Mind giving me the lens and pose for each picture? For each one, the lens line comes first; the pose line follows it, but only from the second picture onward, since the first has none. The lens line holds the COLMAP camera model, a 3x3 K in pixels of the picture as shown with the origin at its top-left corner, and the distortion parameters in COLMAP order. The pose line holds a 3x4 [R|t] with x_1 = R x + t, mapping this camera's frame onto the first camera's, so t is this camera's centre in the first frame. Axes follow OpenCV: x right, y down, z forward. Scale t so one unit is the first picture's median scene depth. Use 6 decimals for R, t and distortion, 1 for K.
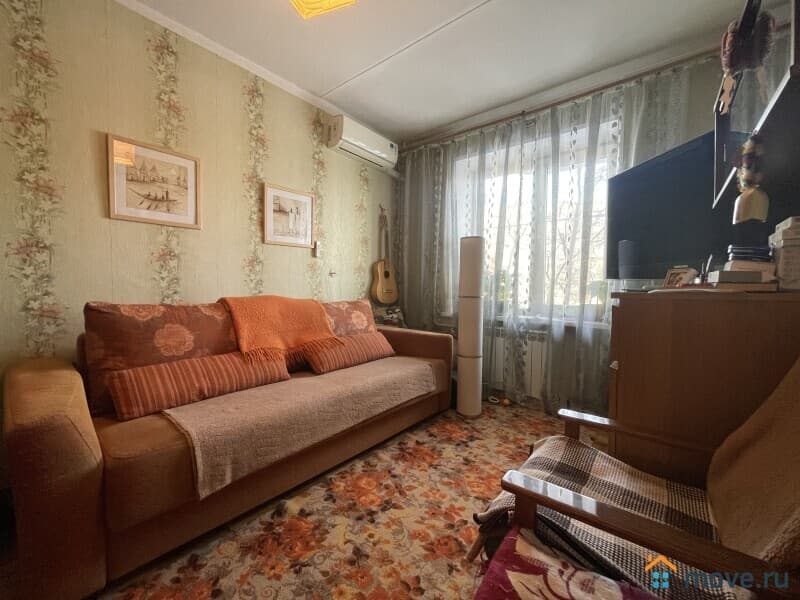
lens RADIAL K [[328.9, 0, 404.5], [0, 328.9, 297.7], [0, 0, 1]] dist [-0.002434, -0.000289]
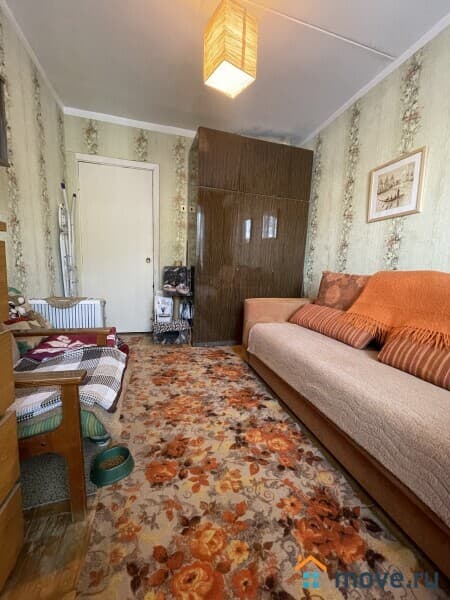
lens RADIAL K [[246.6, 0, 225.0], [0, 246.6, 300.0], [0, 0, 1]] dist [-0.002434, -0.000289]
pose [[-0.593595, 0.067622, -0.801918, 0.513771], [-0.067882, 0.988705, 0.133620, 0.022802], [0.801896, 0.133752, -0.582300, 1.117954]]
